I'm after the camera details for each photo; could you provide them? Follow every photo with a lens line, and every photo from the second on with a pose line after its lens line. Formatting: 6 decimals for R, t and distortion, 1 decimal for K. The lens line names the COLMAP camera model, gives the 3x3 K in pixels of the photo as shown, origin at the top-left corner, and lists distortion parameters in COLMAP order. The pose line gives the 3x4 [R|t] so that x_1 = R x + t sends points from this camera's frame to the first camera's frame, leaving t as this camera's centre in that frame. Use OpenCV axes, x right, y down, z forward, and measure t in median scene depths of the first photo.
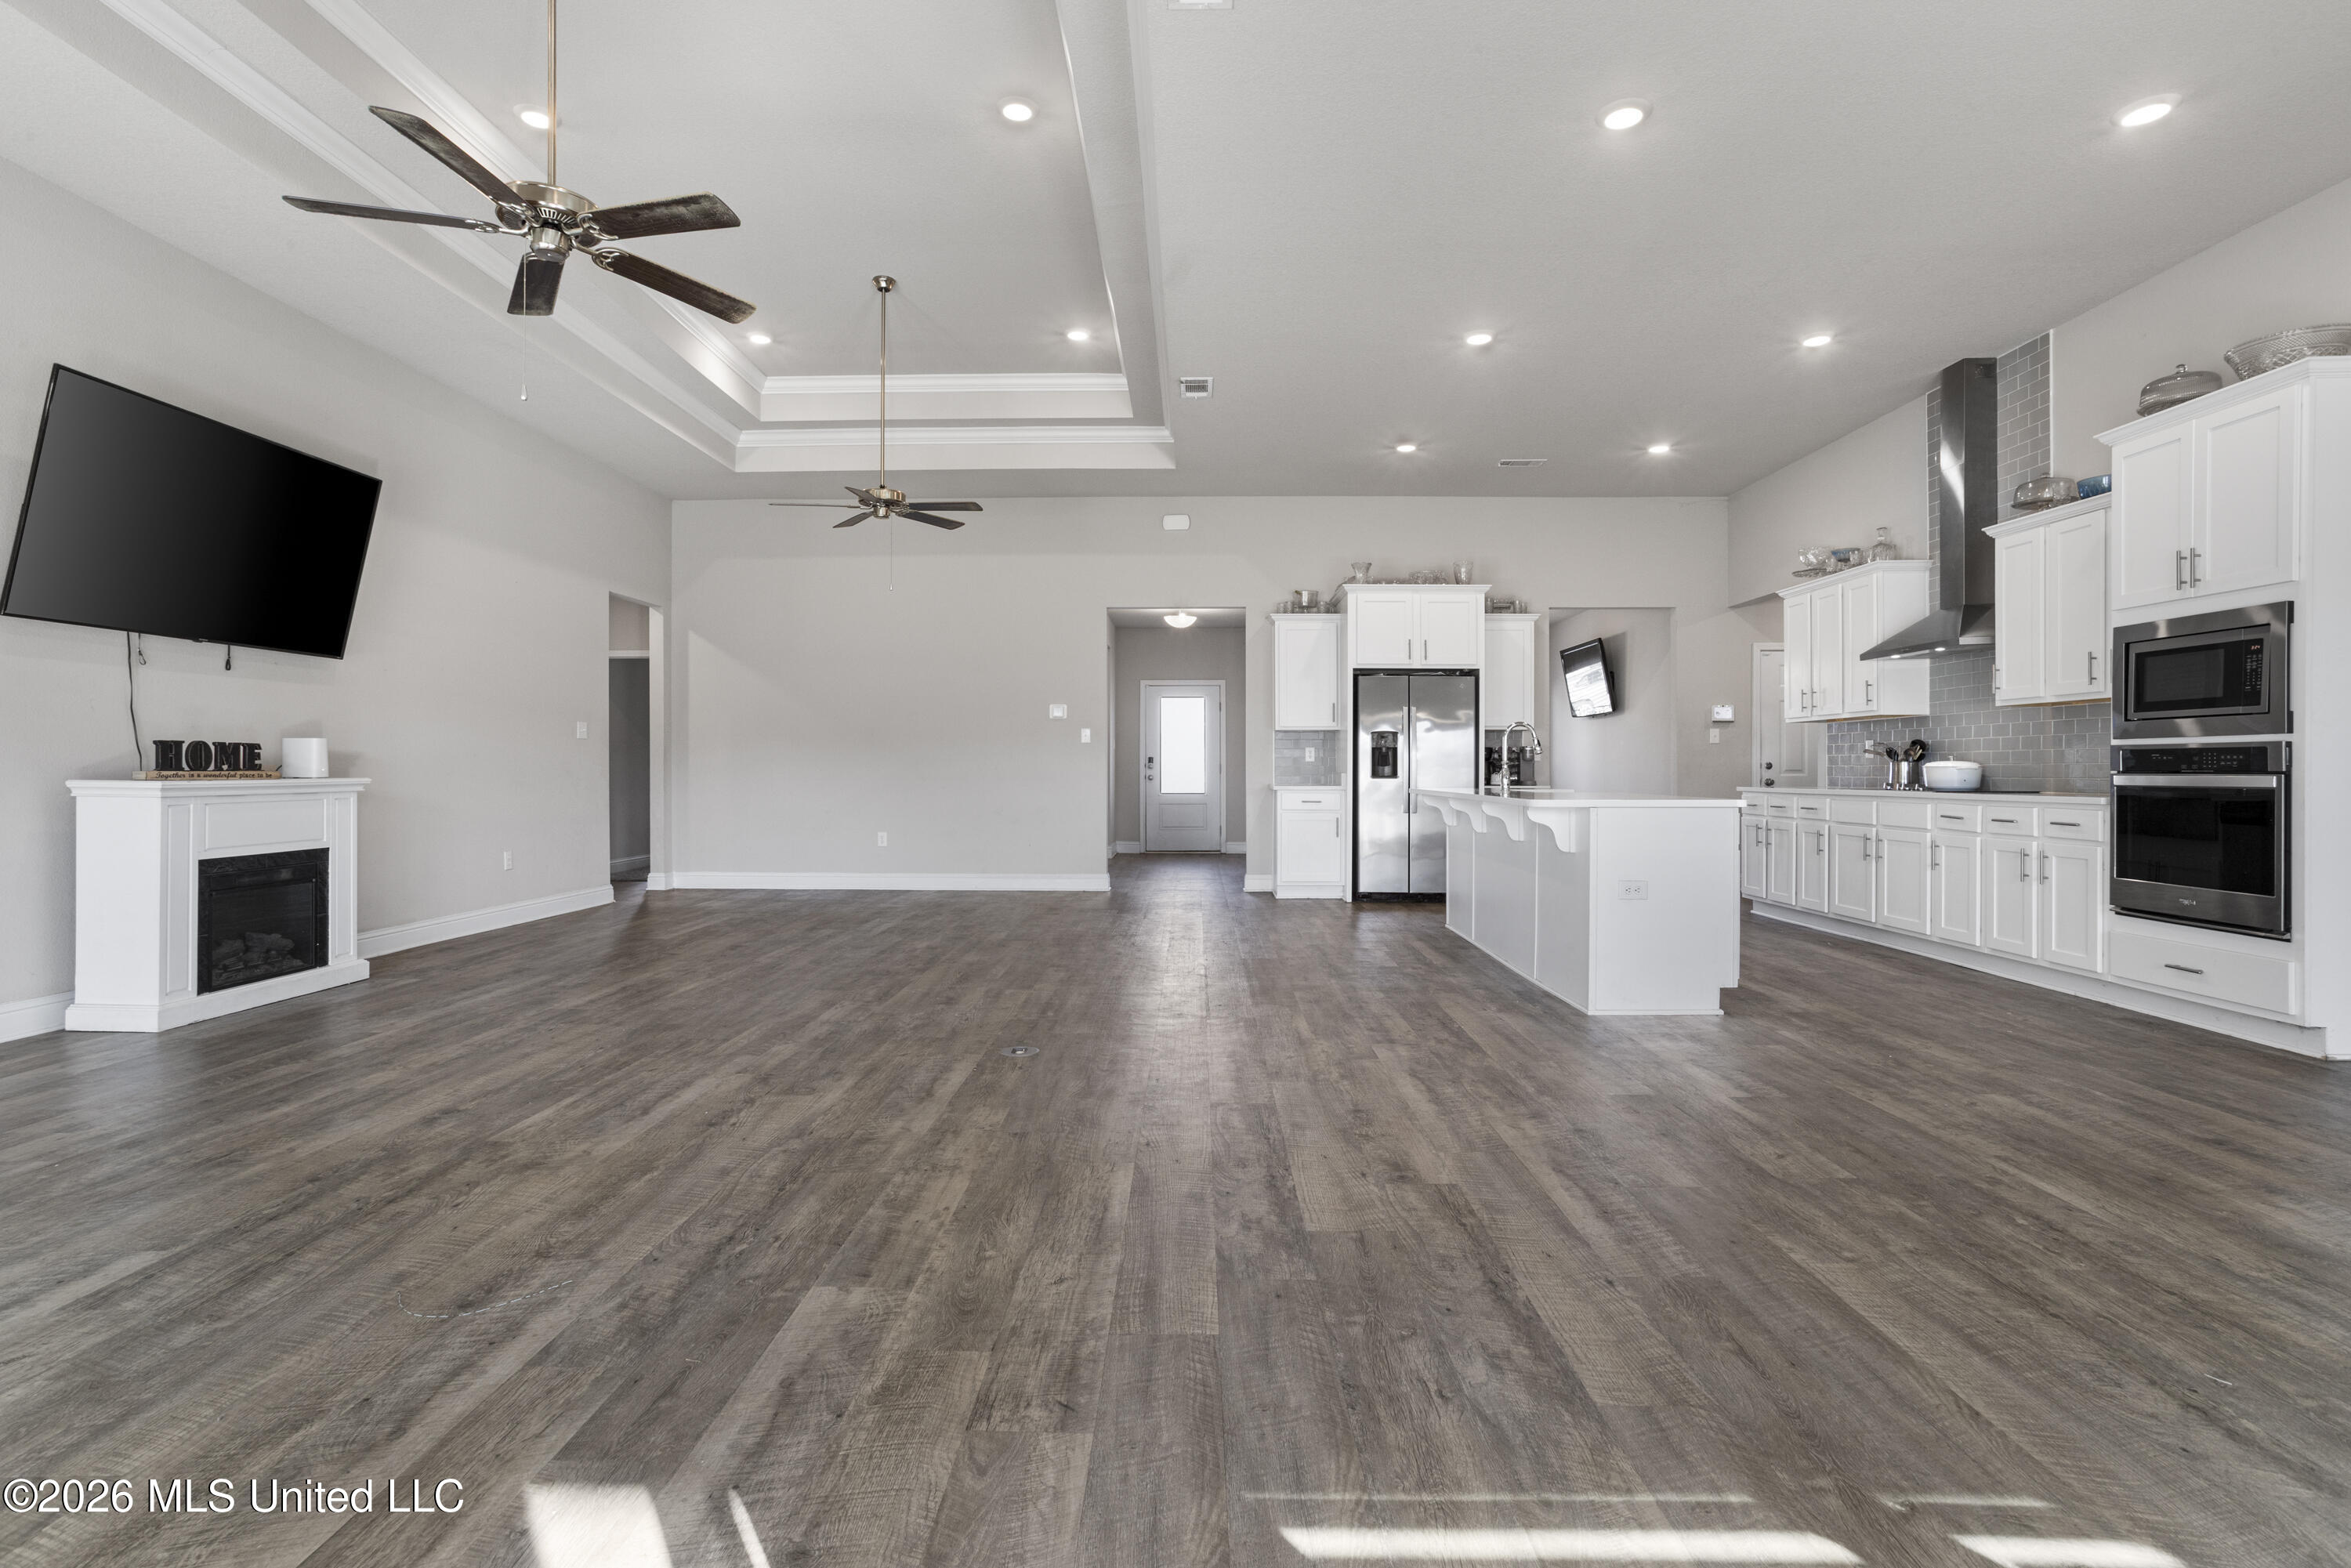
lens RADIAL K [[1127.8, 0, 1166.9], [0, 1127.8, 762.8], [0, 0, 1]] dist [-0.002356, 0.012115]
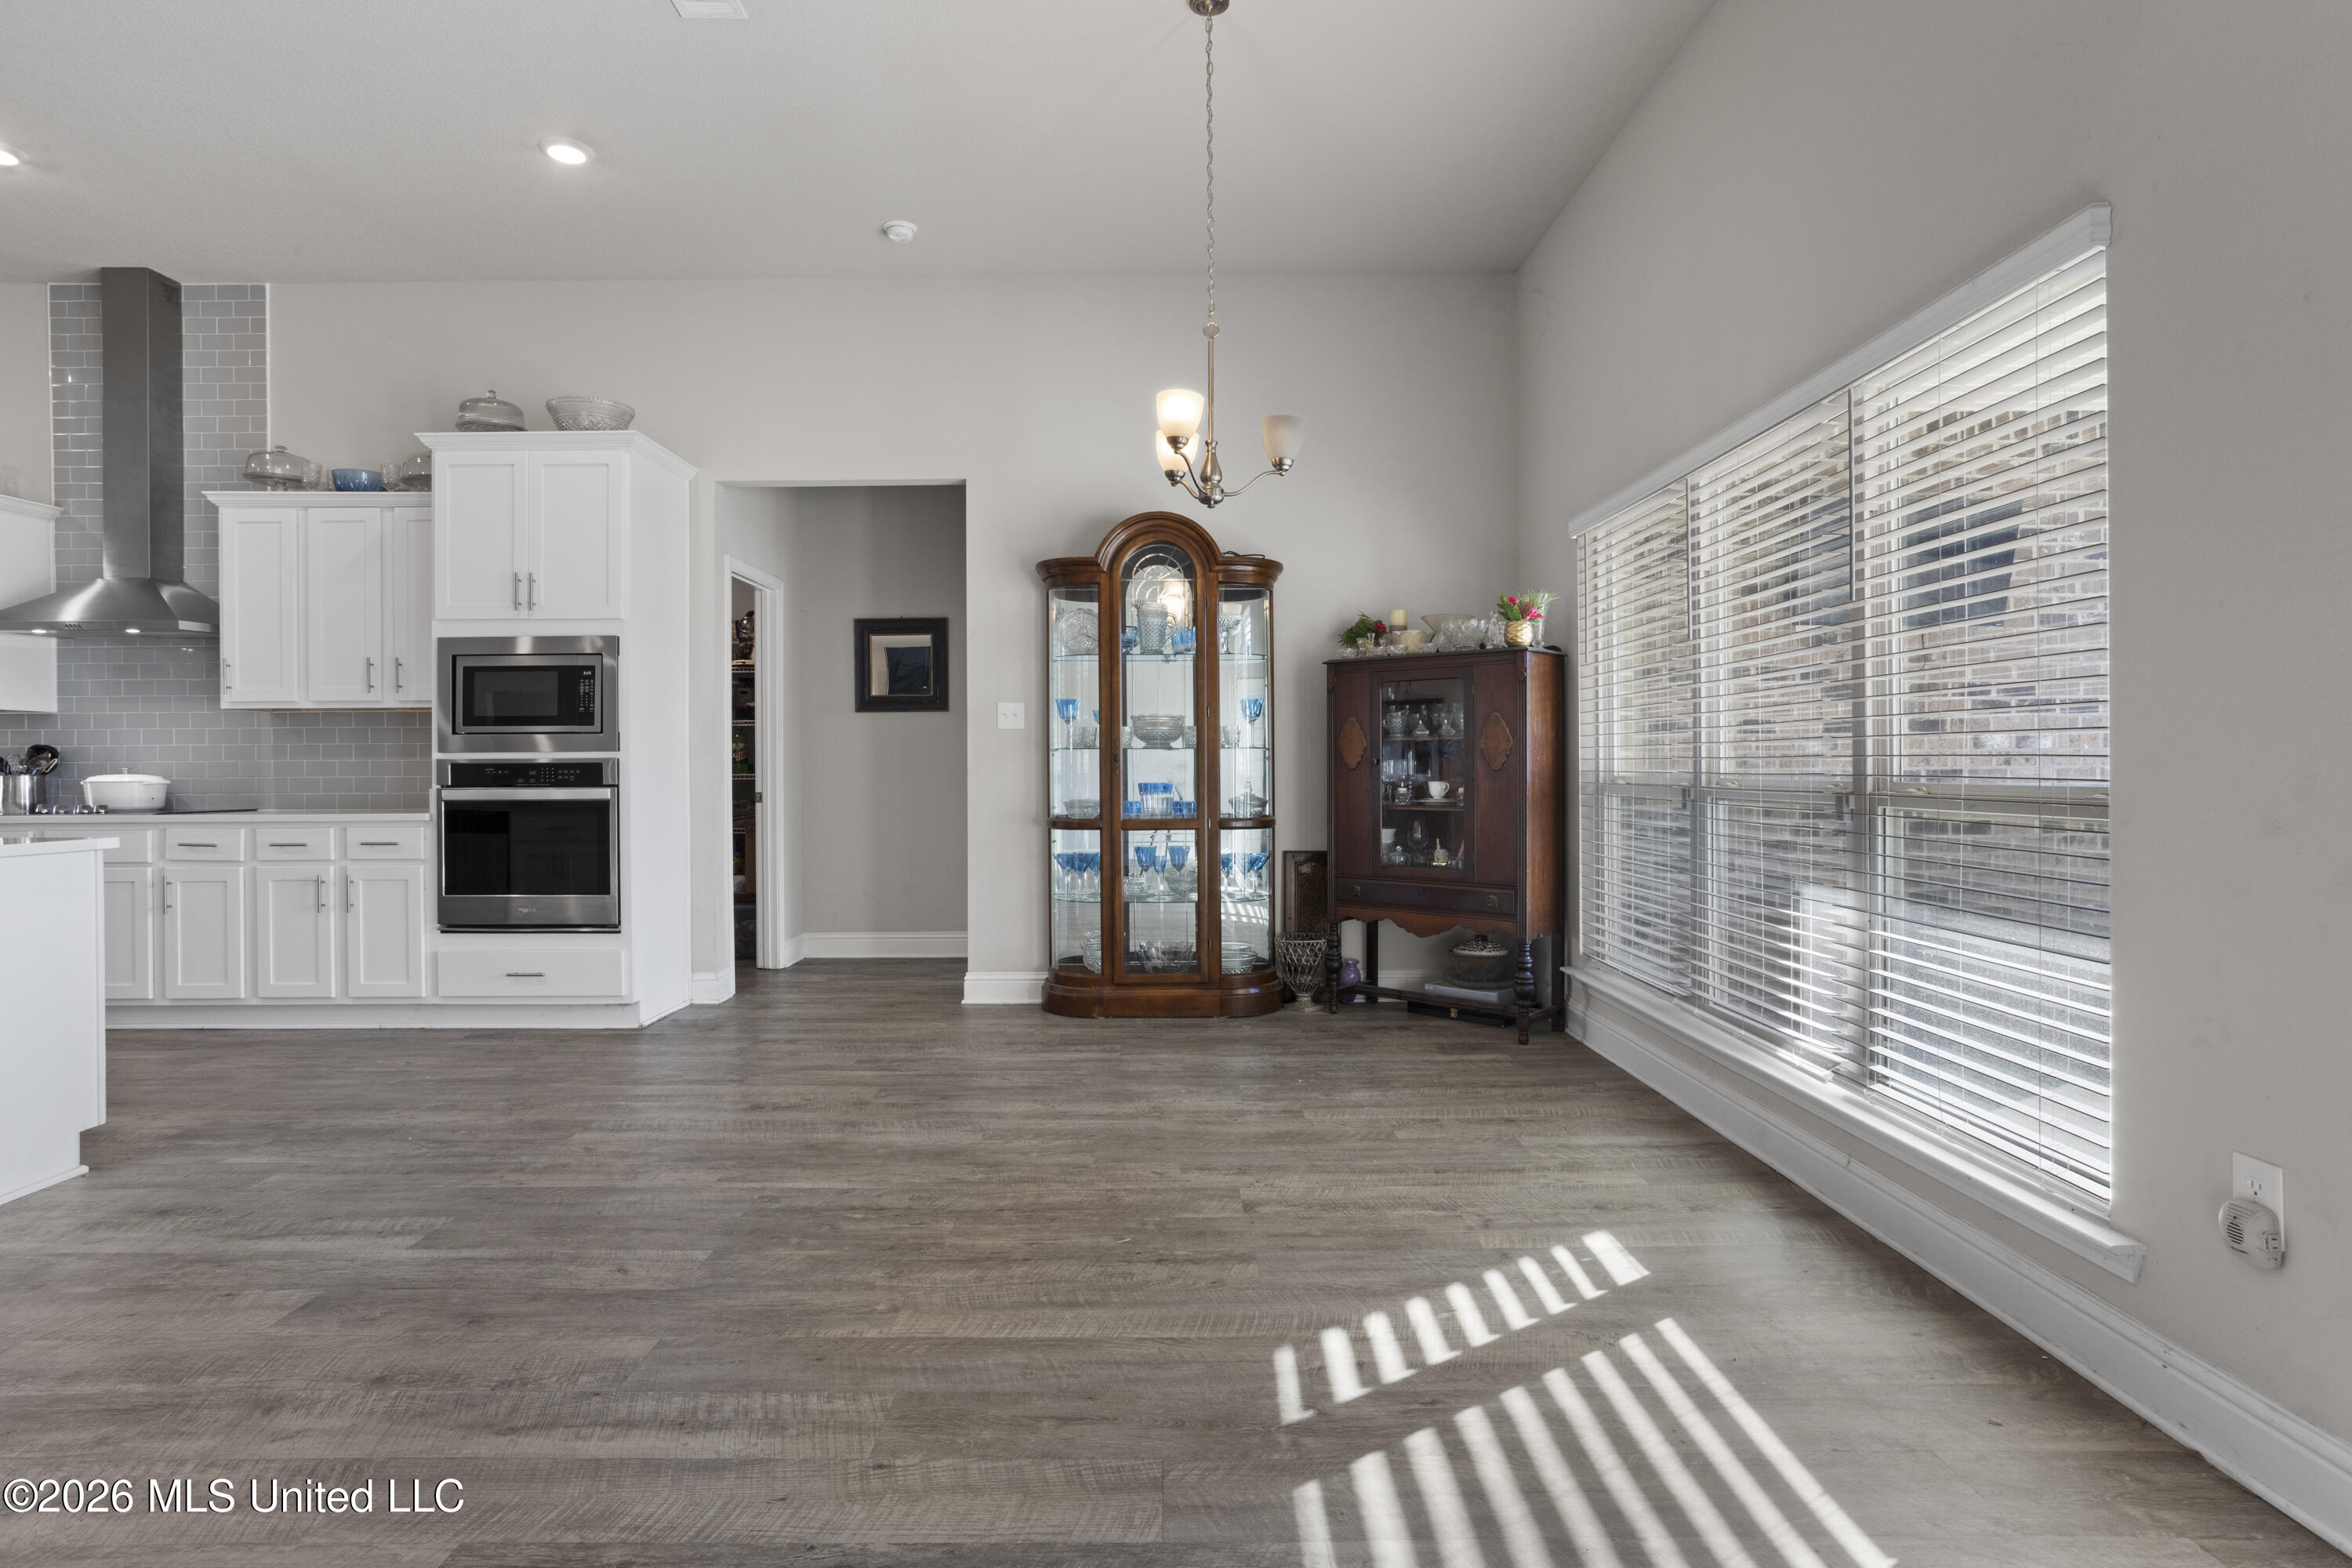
lens RADIAL K [[1221.1, 0, 1178.8], [0, 1221.1, 774.2], [0, 0, 1]] dist [-0.048189, 0.029282]
pose [[-0.025122, -0.006959, 0.999660, -0.223189], [0.000608, 0.999975, 0.006976, -0.009862], [-0.999684, 0.000783, -0.025117, 0.420670]]
